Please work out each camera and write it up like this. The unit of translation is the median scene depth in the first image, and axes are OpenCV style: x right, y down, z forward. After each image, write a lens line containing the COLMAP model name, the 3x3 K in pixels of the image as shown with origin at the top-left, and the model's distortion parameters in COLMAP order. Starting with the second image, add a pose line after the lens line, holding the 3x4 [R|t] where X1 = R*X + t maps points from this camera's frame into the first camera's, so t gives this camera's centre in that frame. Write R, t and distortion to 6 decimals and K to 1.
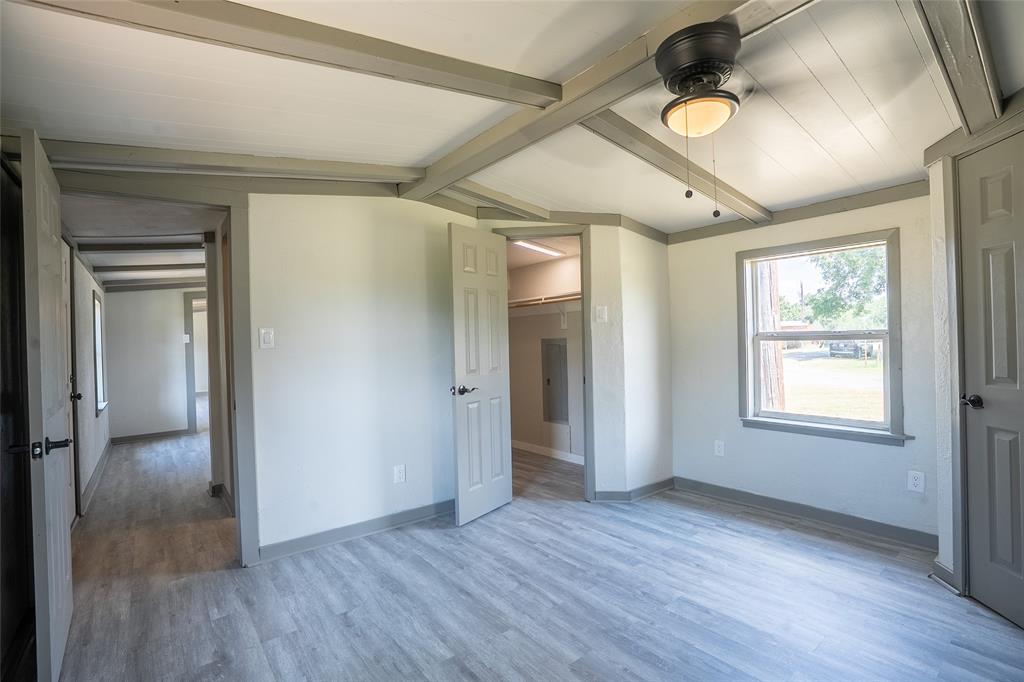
lens RADIAL K [[475.5, 0, 512.9], [0, 475.5, 343.8], [0, 0, 1]] dist [-0.013916, 0.006111]
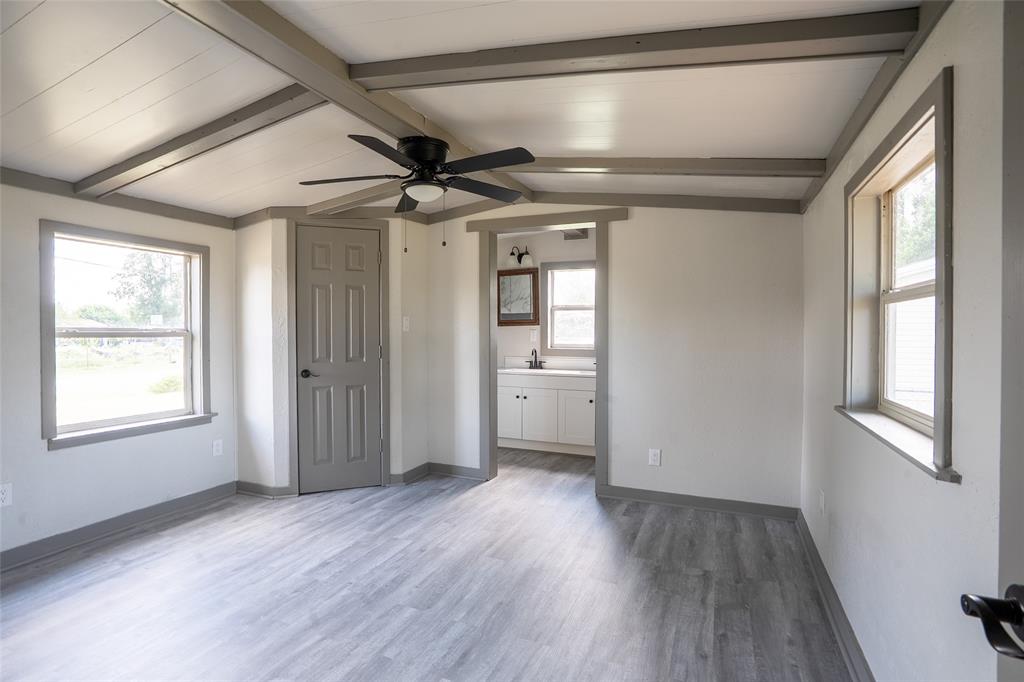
lens RADIAL K [[506.6, 0, 506.5], [0, 506.6, 333.8], [0, 0, 1]] dist [-0.021691, 0.001733]
pose [[-0.463194, 0.022833, 0.885963, -0.708382], [0.018645, 0.999698, -0.016016, 0.017869], [-0.886061, 0.009101, -0.463480, 0.908577]]
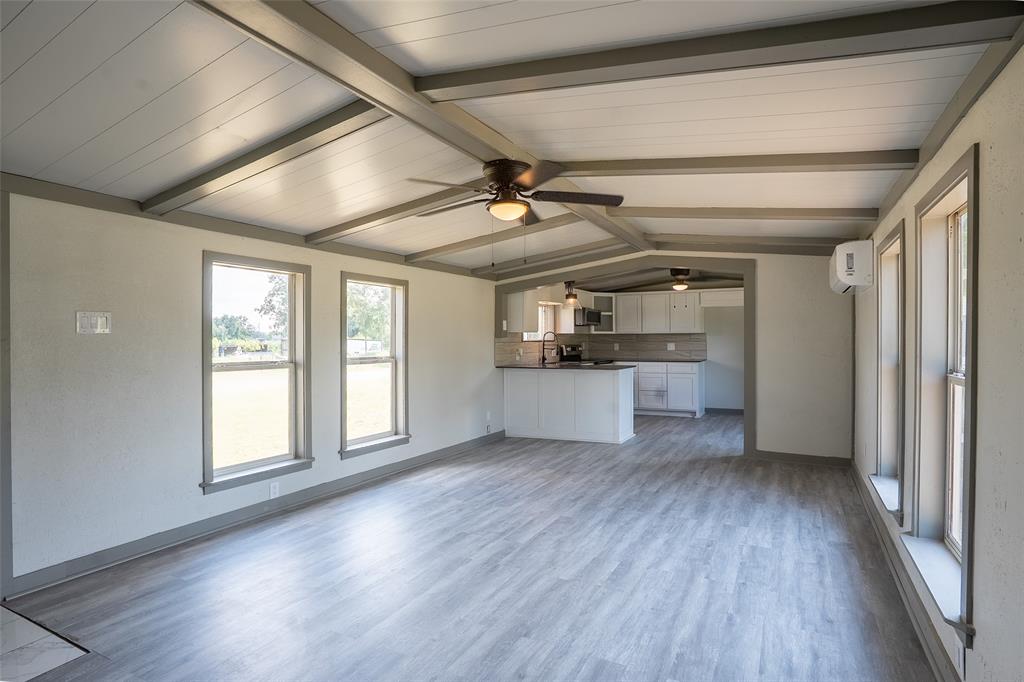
lens RADIAL K [[537.3, 0, 519.1], [0, 537.3, 341.8], [0, 0, 1]] dist [-0.043909, 0.016916]
pose [[-0.385446, 0.030843, 0.922215, -0.839992], [0.025607, 0.999414, -0.022722, 0.019420], [-0.922375, 0.014857, -0.386010, 1.068801]]
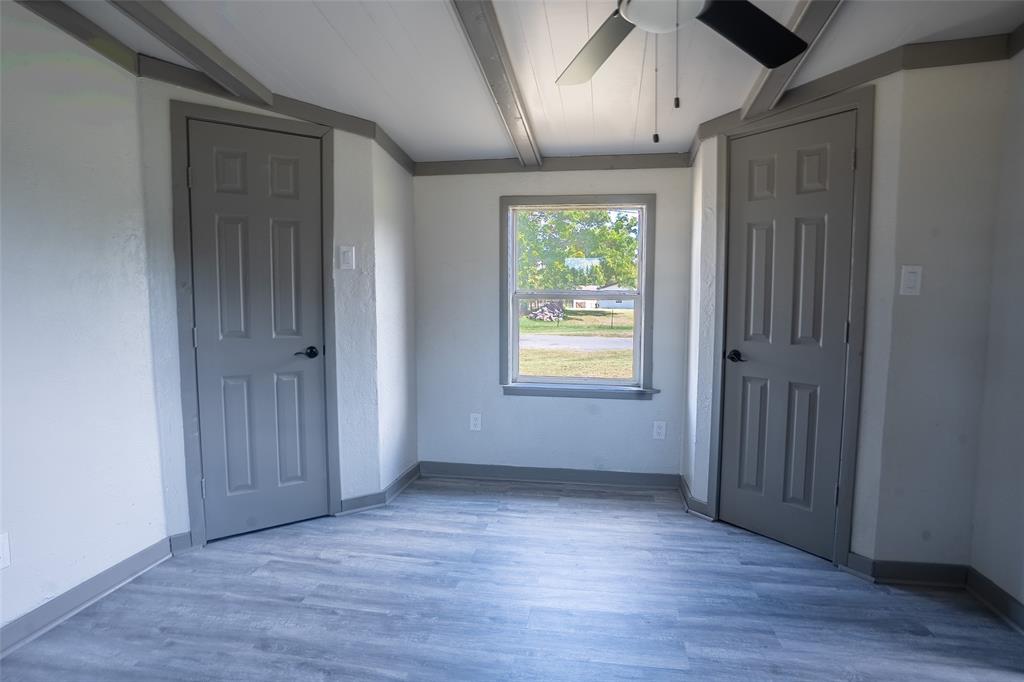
lens RADIAL K [[545.8, 0, 515.7], [0, 545.8, 342.0], [0, 0, 1]] dist [-0.050999, 0.018782]
pose [[0.745951, -0.029839, 0.665332, -0.229096], [-0.018068, 0.997721, 0.065003, 0.009433], [-0.665756, -0.060511, 0.743712, 0.283263]]
